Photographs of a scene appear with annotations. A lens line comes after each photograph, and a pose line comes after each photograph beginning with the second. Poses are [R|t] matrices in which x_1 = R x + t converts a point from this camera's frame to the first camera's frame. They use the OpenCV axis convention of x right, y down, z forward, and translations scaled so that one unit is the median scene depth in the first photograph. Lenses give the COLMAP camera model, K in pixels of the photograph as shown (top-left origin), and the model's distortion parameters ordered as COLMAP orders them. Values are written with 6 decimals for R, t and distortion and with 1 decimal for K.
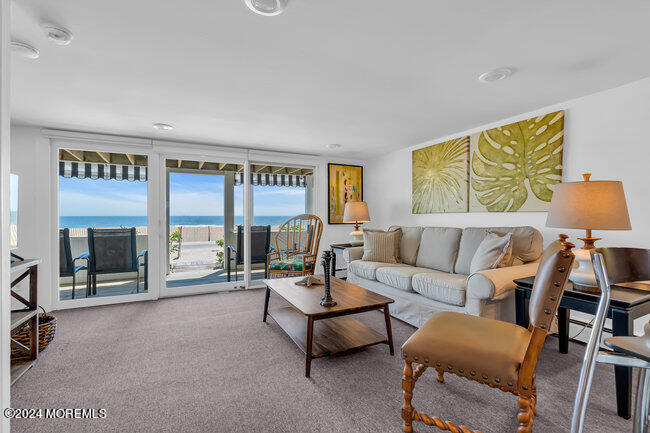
lens RADIAL K [[289.7, 0, 320.0], [0, 289.7, 215.7], [0, 0, 1]] dist [-0.009352, 0.000430]
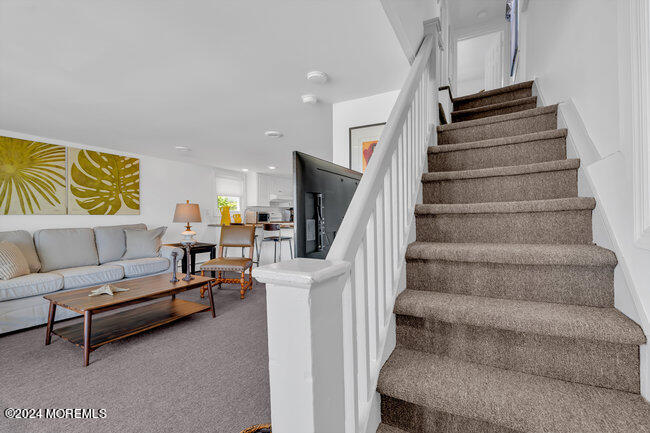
lens RADIAL K [[289.7, 0, 320.0], [0, 289.7, 215.7], [0, 0, 1]] dist [-0.009352, 0.000430]
pose [[-0.568251, 0.007688, 0.822819, -1.124847], [0.005074, 0.999970, -0.005840, 0.005099], [-0.822839, 0.000856, -0.568273, 0.950841]]
